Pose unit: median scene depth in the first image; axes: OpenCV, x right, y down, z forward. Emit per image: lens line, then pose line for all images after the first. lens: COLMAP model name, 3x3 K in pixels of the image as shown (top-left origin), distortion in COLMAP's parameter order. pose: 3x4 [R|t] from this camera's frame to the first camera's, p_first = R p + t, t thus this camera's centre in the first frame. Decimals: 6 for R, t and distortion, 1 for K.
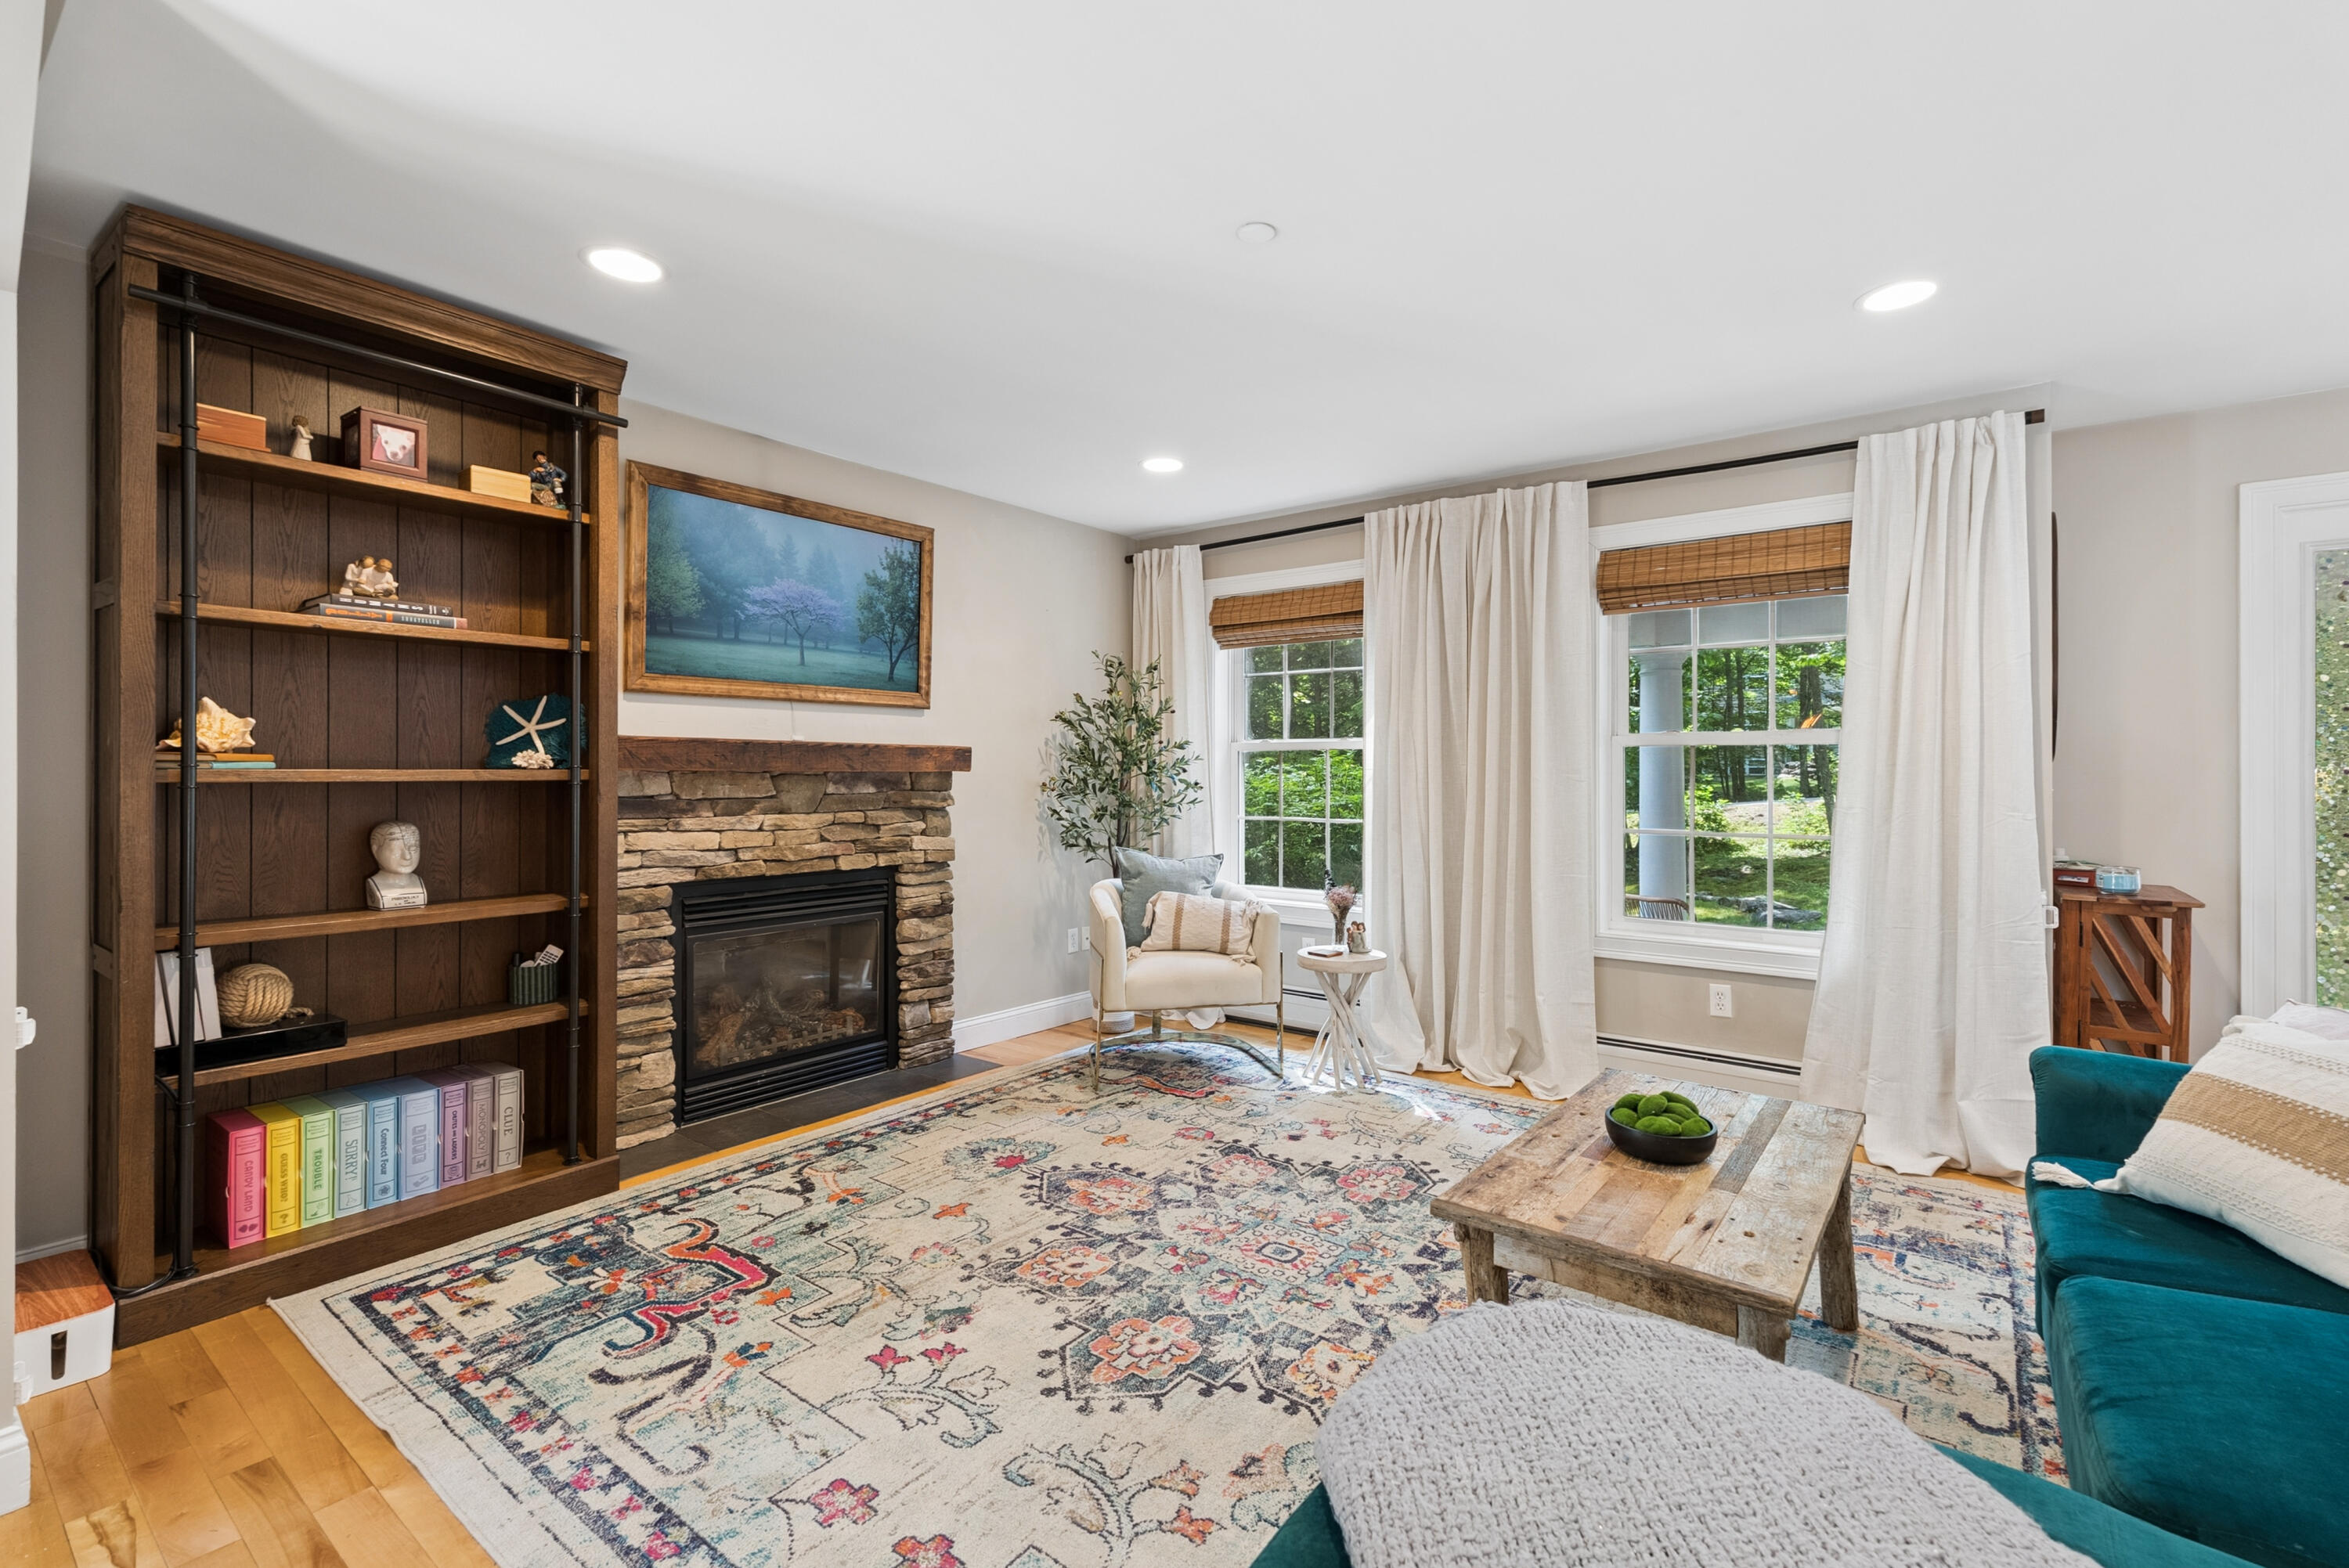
lens RADIAL K [[1038.6, 0, 1180.1], [0, 1038.6, 770.4], [0, 0, 1]] dist [0.003370, -0.000171]
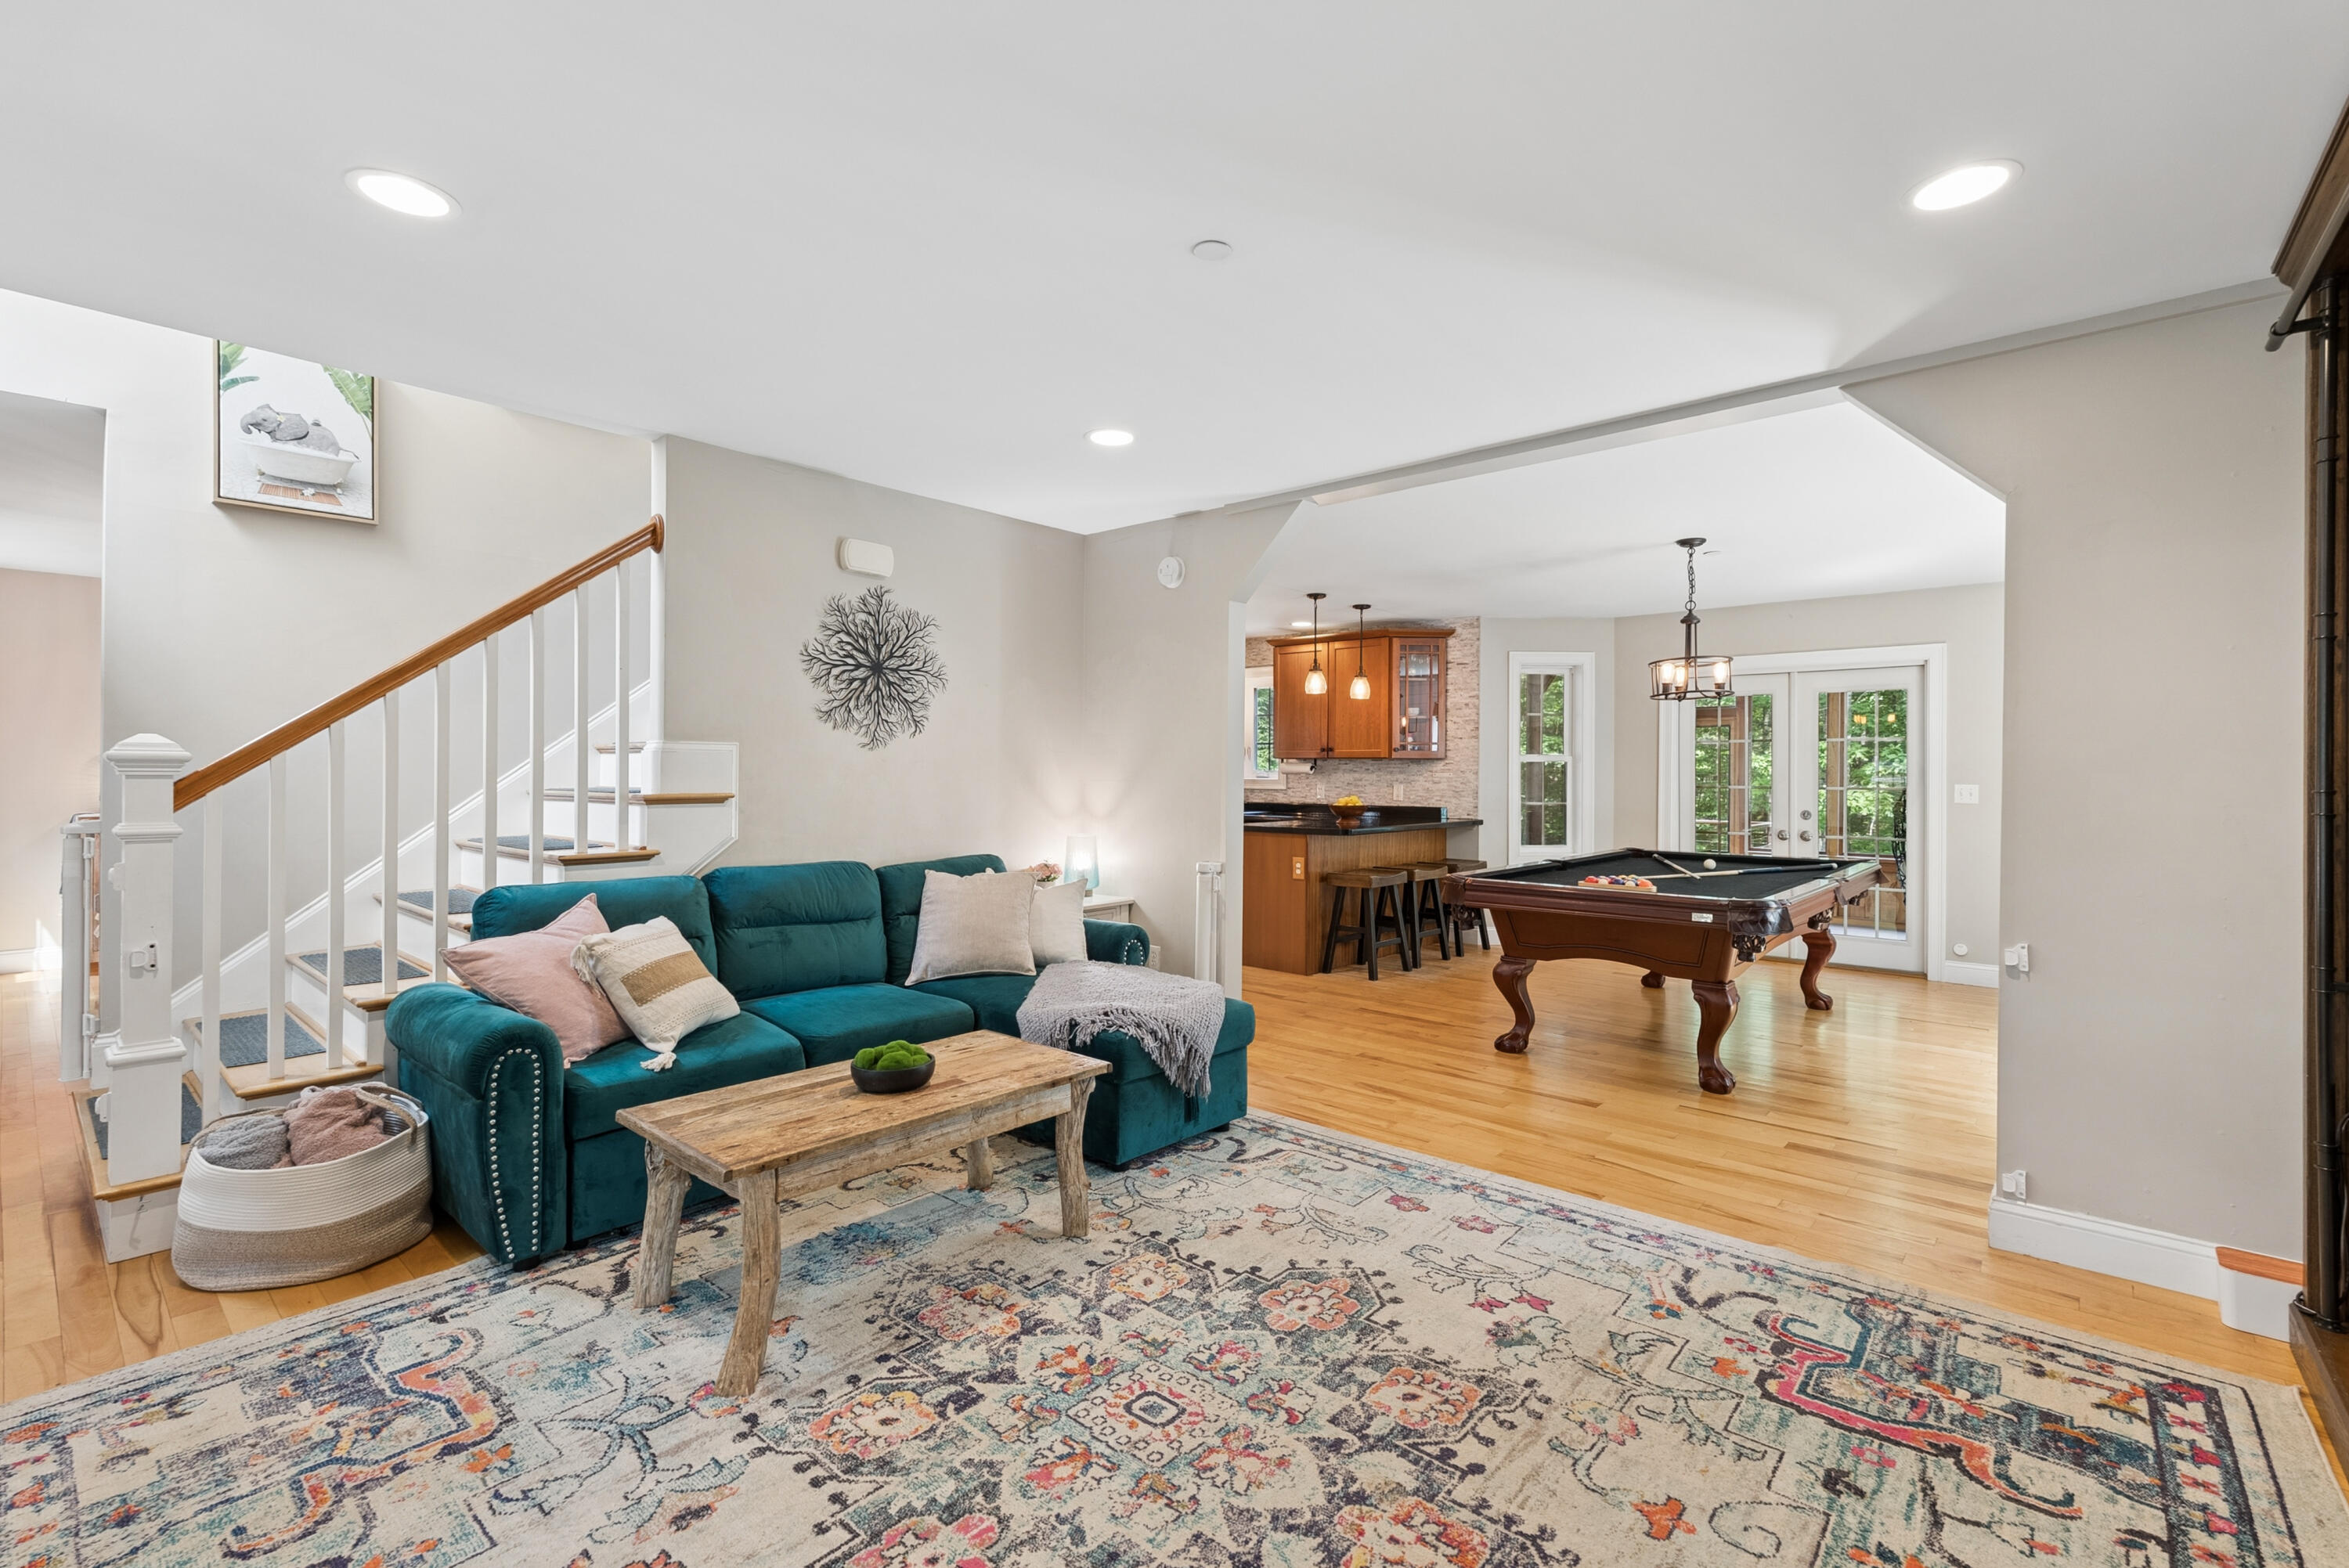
lens RADIAL K [[1038.6, 0, 1177.6], [0, 1038.6, 773.7], [0, 0, 1]] dist [0.003370, -0.000171]
pose [[-0.997584, -0.009609, 0.068800, 0.023237], [-0.009779, 0.999950, -0.002132, -0.006092], [-0.068776, -0.002800, -0.997628, 1.378507]]
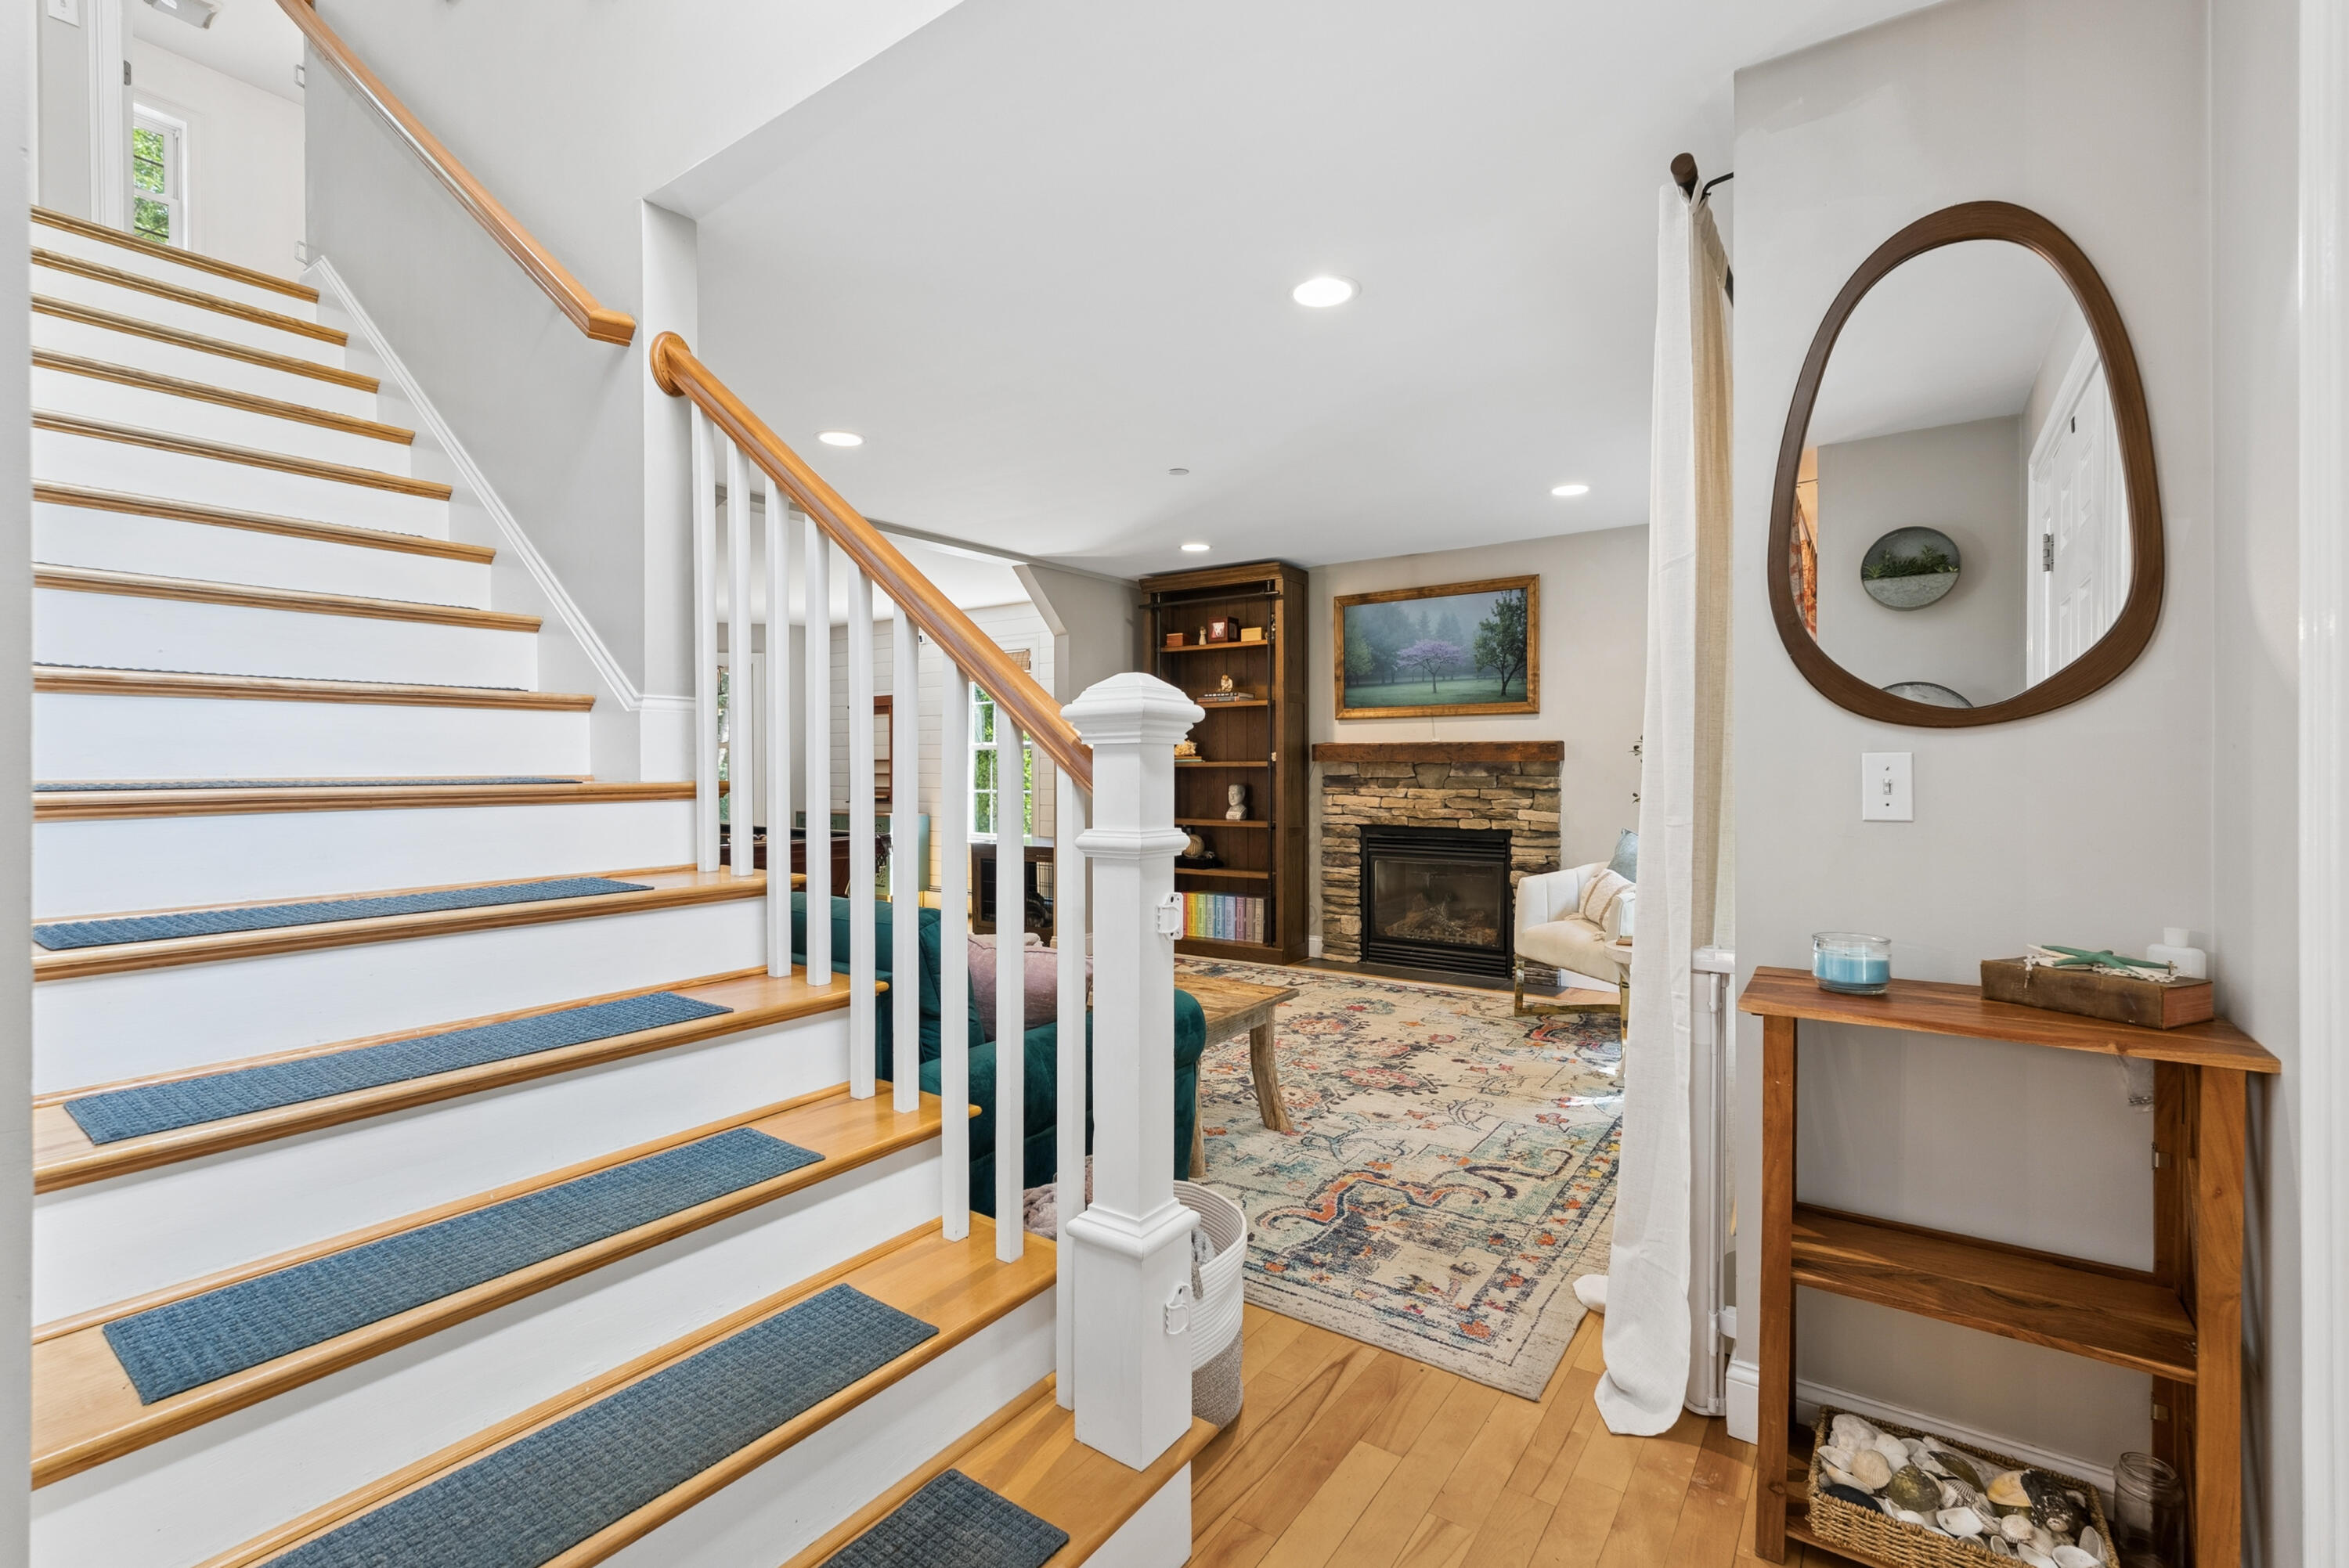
lens RADIAL K [[1038.6, 0, 1172.3], [0, 1038.6, 778.1], [0, 0, 1]] dist [0.003370, -0.000171]
pose [[0.036474, 0.011413, -0.999269, 1.336677], [0.005080, 0.999920, 0.011606, 0.006375], [0.999322, -0.005500, 0.036413, 0.632626]]
